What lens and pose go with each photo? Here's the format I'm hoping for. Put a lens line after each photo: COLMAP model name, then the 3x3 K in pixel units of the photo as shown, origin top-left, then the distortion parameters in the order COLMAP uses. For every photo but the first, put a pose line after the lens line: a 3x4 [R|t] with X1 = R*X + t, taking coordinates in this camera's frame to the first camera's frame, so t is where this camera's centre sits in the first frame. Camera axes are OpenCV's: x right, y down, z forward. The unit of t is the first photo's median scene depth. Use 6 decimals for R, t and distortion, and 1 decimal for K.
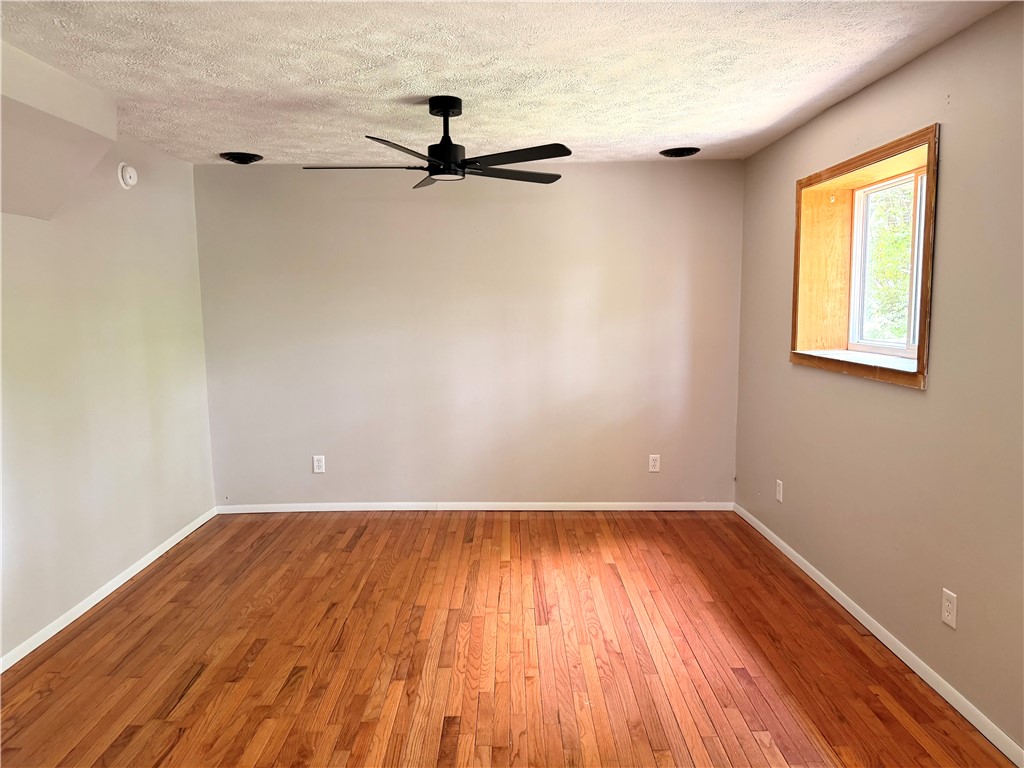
lens RADIAL K [[702.2, 0, 512.0], [0, 702.2, 384.0], [0, 0, 1]] dist [0.052953, -0.063382]
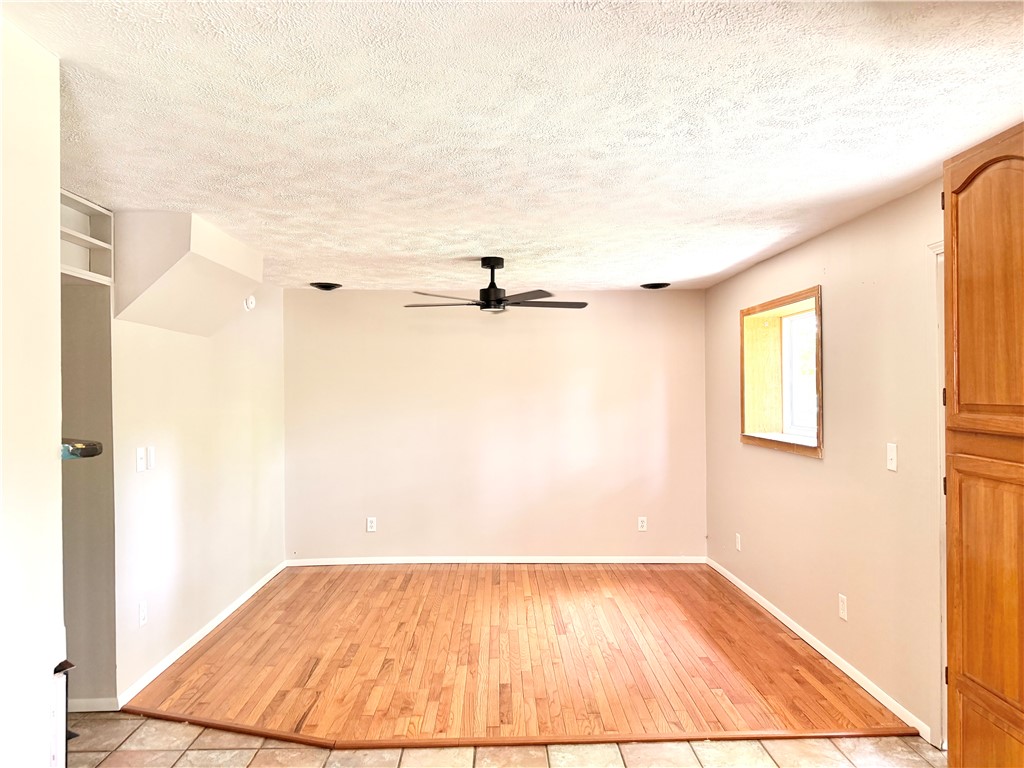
lens RADIAL K [[702.2, 0, 512.0], [0, 702.2, 384.0], [0, 0, 1]] dist [0.052953, -0.063382]
pose [[0.999841, 0.005806, 0.016877, -0.078186], [-0.003664, 0.992244, -0.124254, 0.033791], [-0.017468, 0.124172, 0.992107, -0.406282]]
